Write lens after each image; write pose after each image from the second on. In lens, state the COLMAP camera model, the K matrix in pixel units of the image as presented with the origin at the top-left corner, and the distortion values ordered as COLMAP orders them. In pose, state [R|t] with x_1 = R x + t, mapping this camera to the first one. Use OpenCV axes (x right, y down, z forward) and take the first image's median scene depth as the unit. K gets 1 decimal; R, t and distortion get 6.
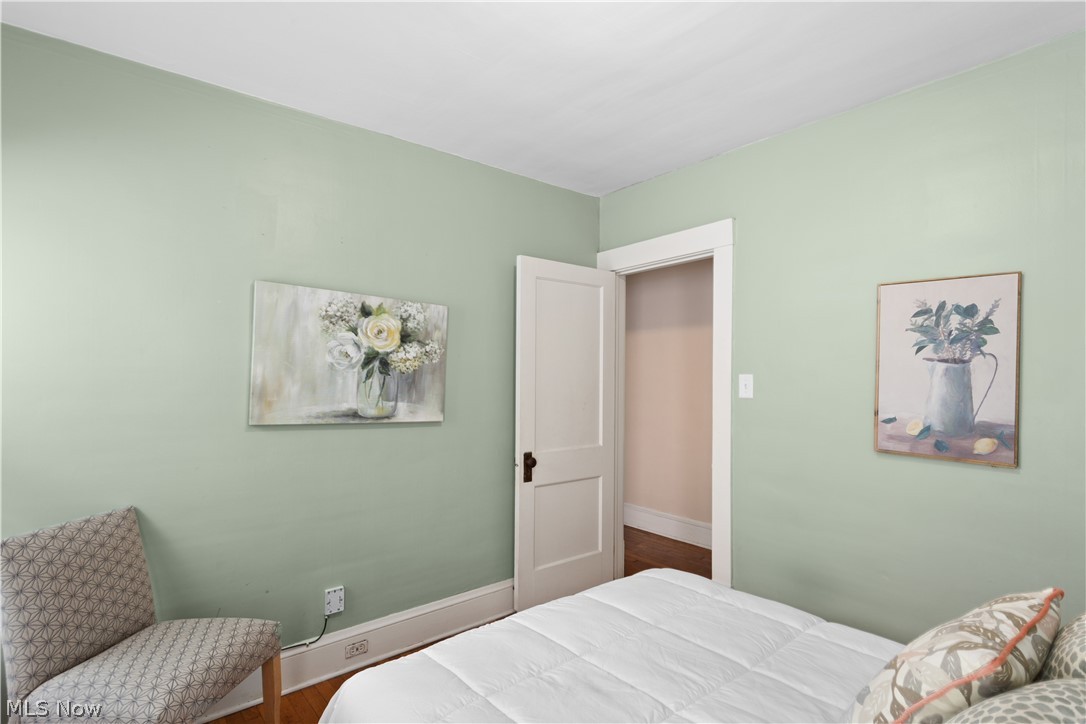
lens RADIAL K [[530.8, 0, 540.1], [0, 530.8, 367.2], [0, 0, 1]] dist [0.001169, 0.000536]
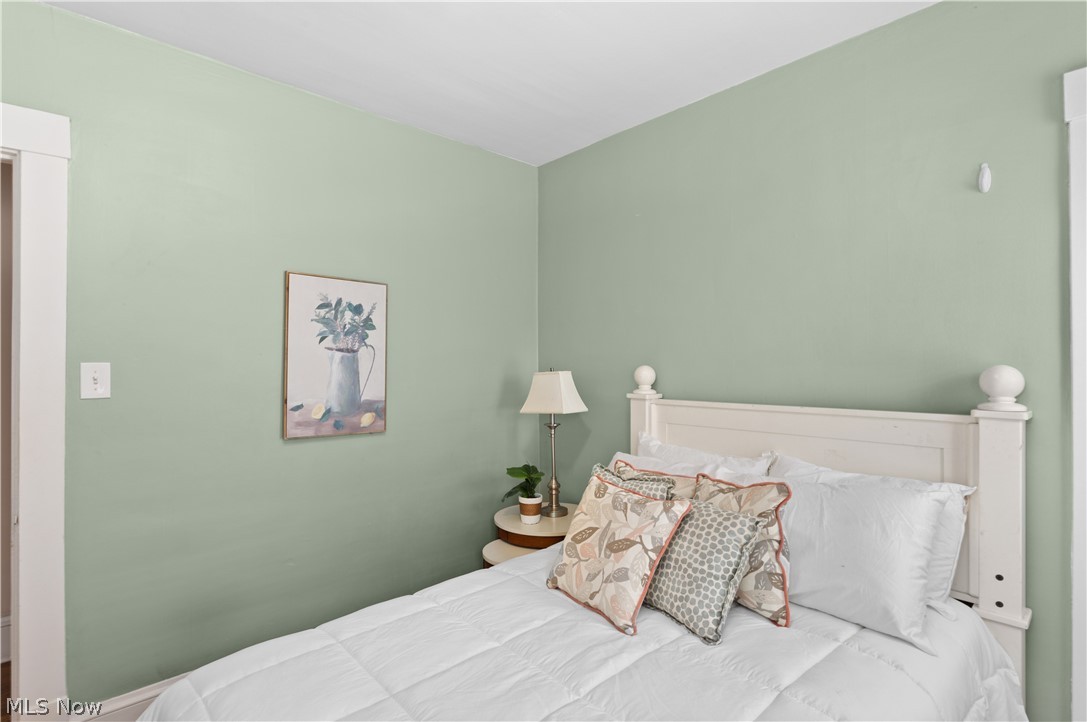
lens RADIAL K [[531.3, 0, 541.0], [0, 531.3, 362.0], [0, 0, 1]] dist [0.001169, 0.000536]
pose [[-0.048542, 0.007339, 0.998794, -0.405785], [-0.001932, 0.999970, -0.007441, 0.021342], [-0.998819, -0.002290, -0.048527, 0.625793]]
